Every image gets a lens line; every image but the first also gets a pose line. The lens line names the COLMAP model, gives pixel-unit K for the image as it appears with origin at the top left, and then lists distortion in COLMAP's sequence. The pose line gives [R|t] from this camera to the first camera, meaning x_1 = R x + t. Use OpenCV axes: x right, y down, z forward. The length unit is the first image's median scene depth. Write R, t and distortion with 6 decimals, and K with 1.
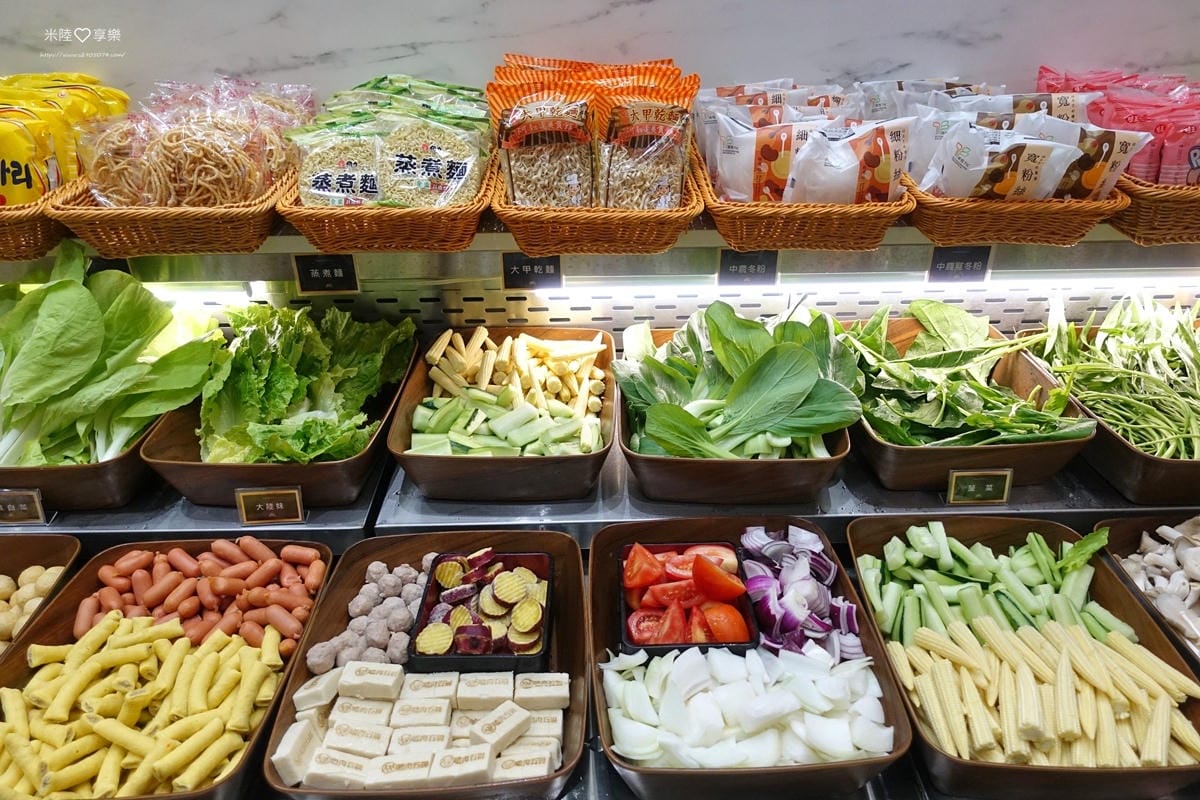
lens RADIAL K [[832.2, 0, 600.0], [0, 832.2, 400.0], [0, 0, 1]] dist [0.001431, 0.001801]
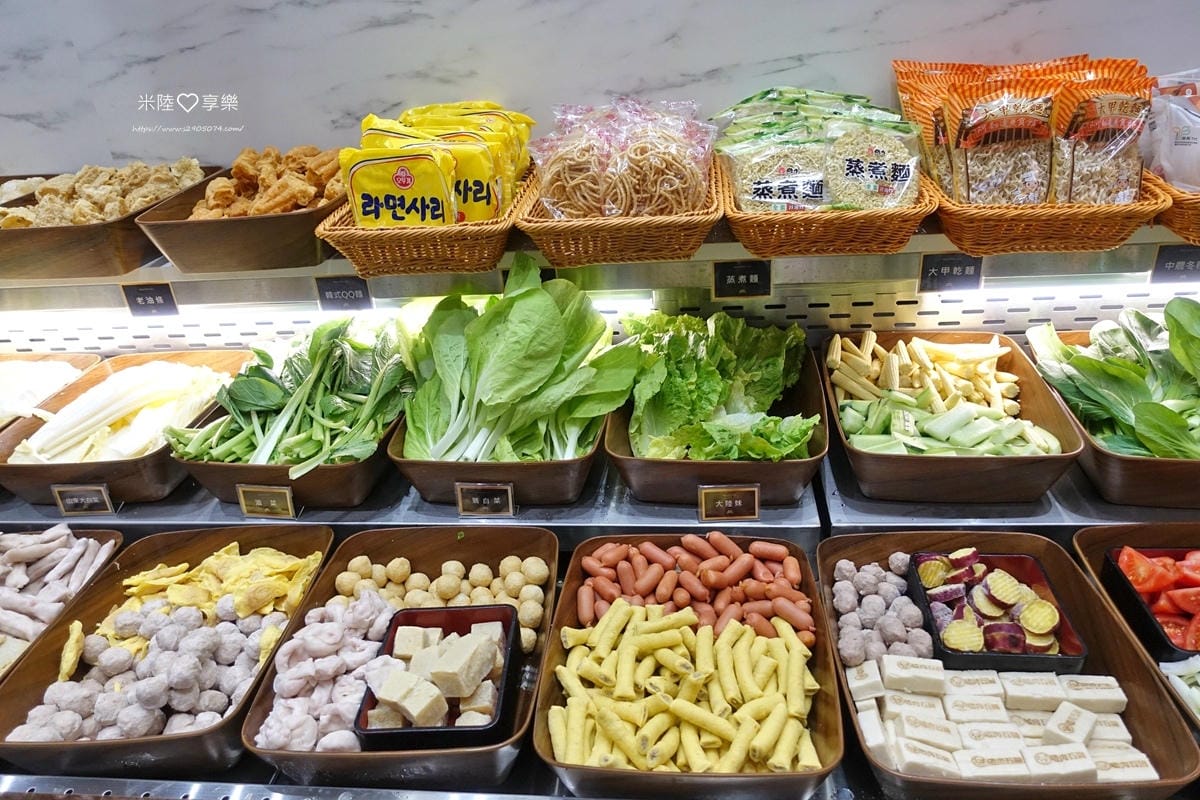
lens RADIAL K [[832.2, 0, 600.0], [0, 832.2, 400.0], [0, 0, 1]] dist [0.001431, 0.001801]
pose [[0.990470, -0.001684, -0.137717, -0.402278], [-0.002159, 0.999612, -0.027753, 0.028368], [0.137710, 0.027786, 0.990083, -0.040234]]
